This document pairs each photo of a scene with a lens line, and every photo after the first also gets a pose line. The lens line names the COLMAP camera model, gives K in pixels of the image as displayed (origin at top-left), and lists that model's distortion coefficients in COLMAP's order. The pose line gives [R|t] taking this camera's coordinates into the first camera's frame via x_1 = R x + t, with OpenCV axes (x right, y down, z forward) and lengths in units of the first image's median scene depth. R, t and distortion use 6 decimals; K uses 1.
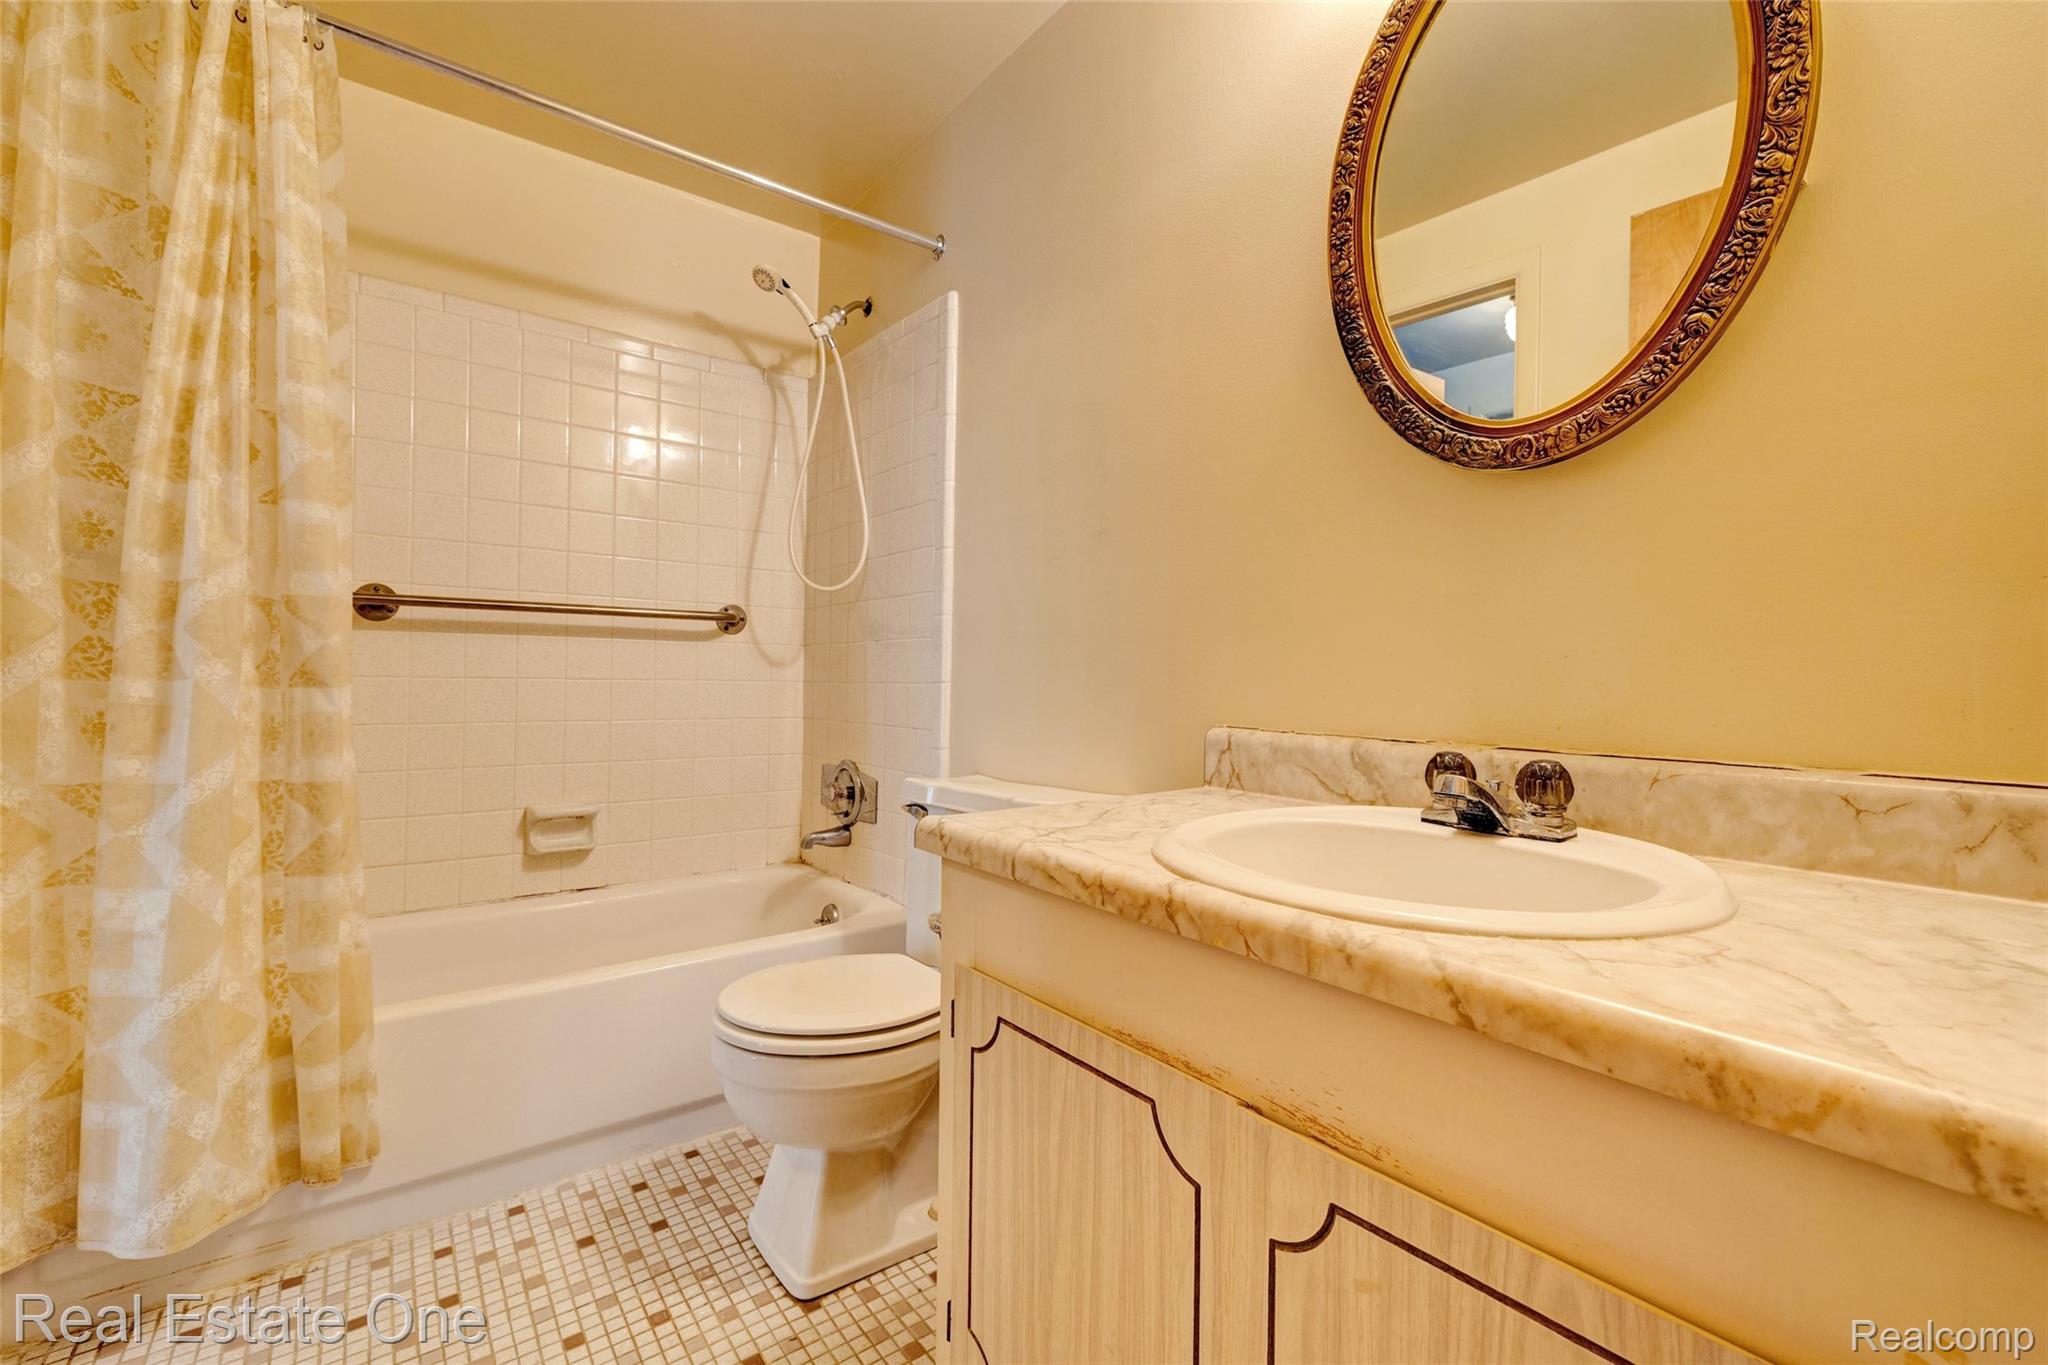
lens RADIAL K [[875.6, 0, 1023.2], [0, 875.6, 666.5], [0, 0, 1]] dist [-0.000669, 0.000419]
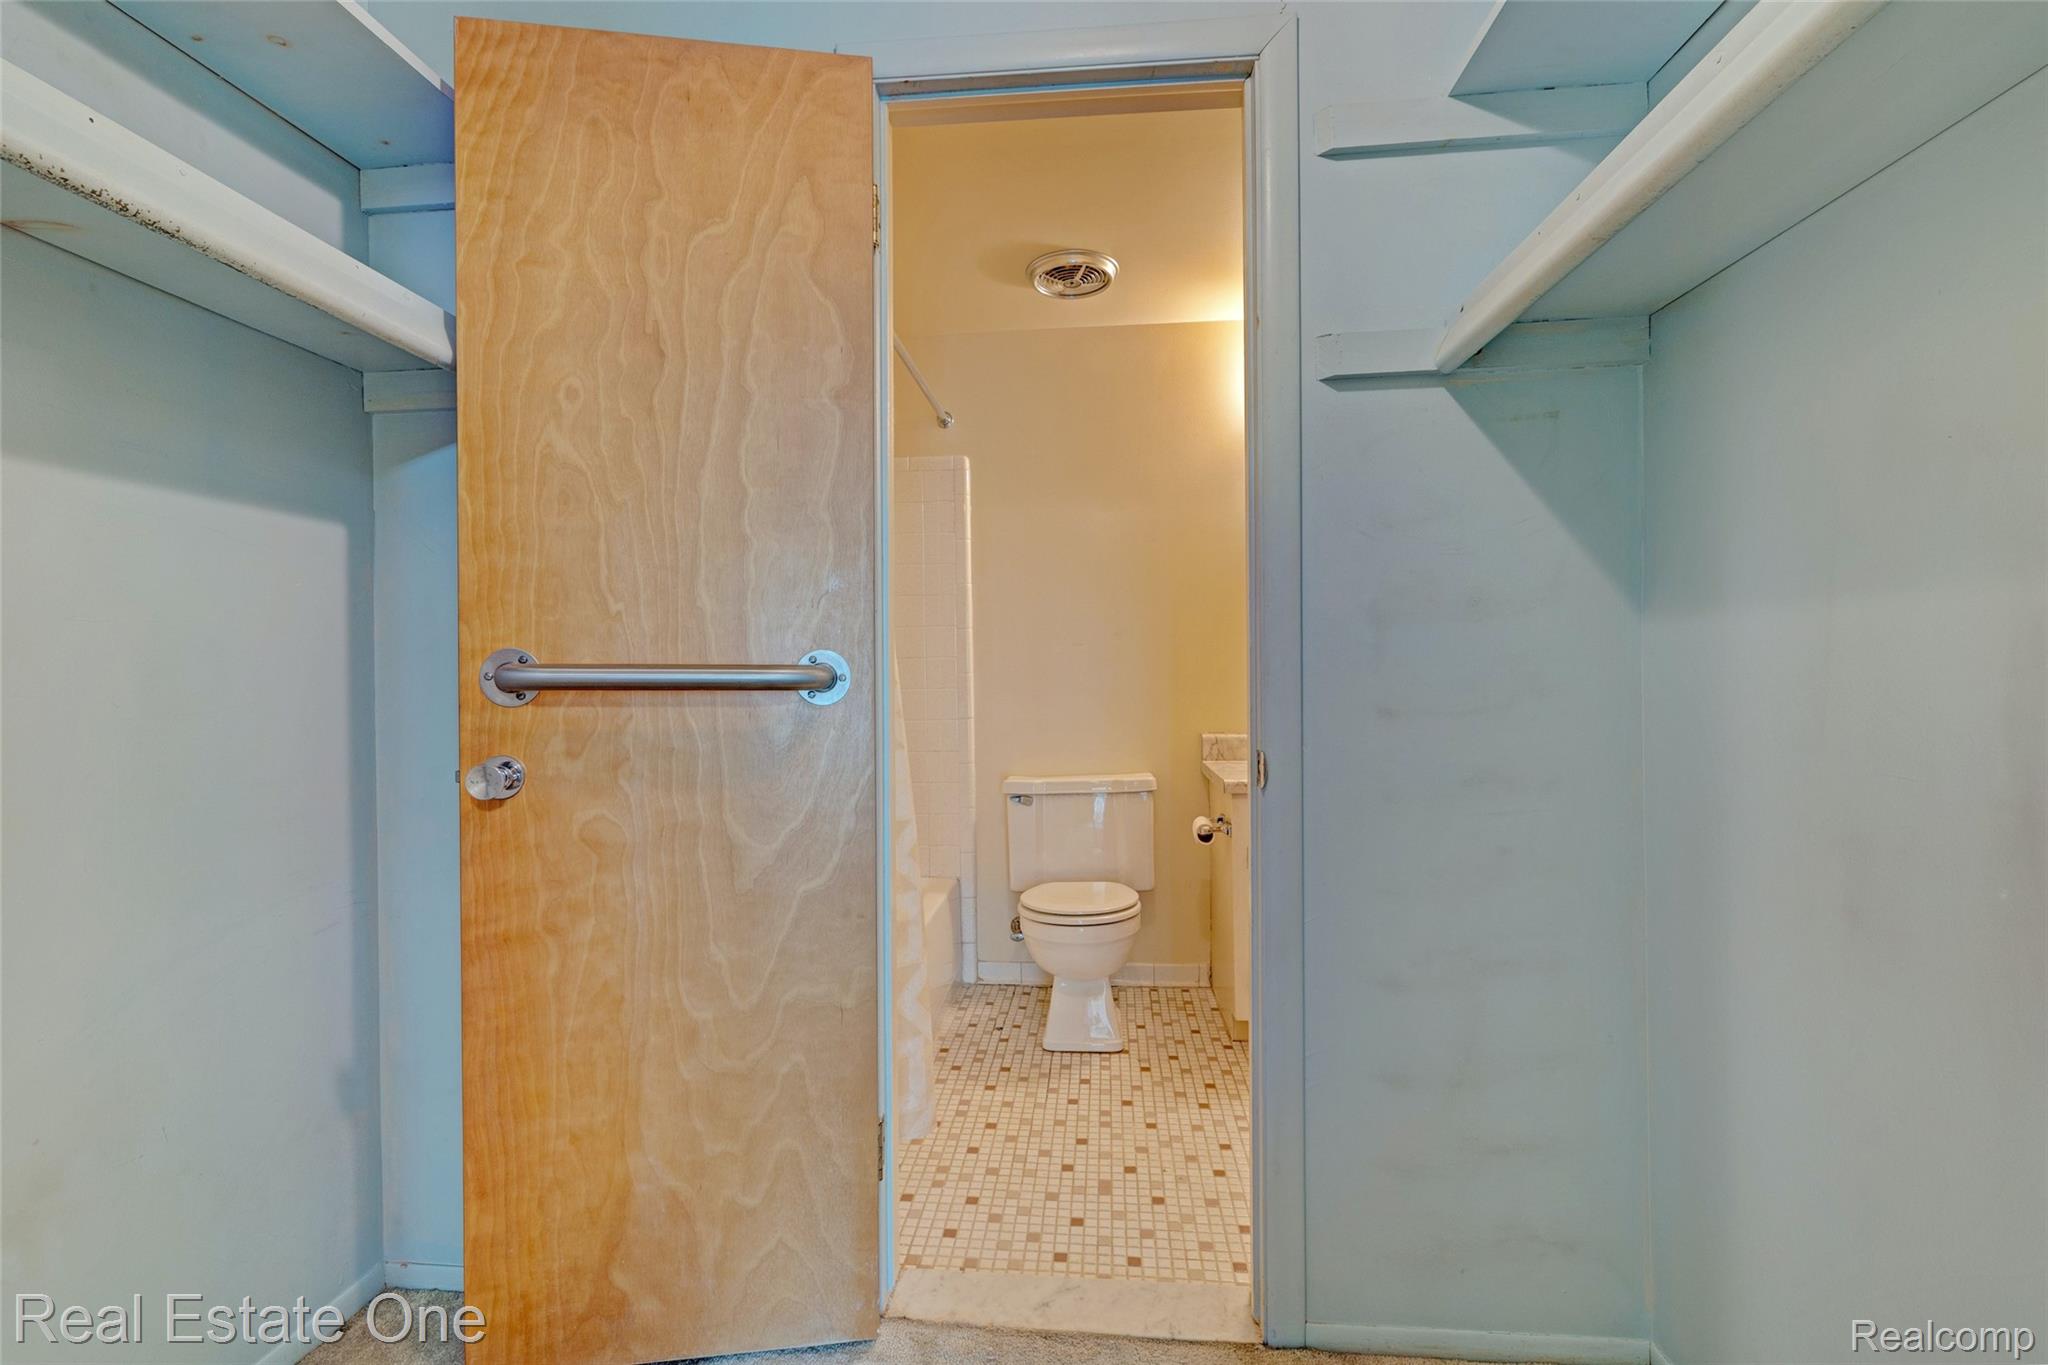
lens RADIAL K [[875.6, 0, 1036.8], [0, 875.6, 683.7], [0, 0, 1]] dist [-0.000669, 0.000419]
pose [[0.671746, -0.029633, 0.740189, -1.633573], [0.021789, 0.999558, 0.020242, -0.103269], [-0.740461, 0.002530, 0.672095, -0.127998]]
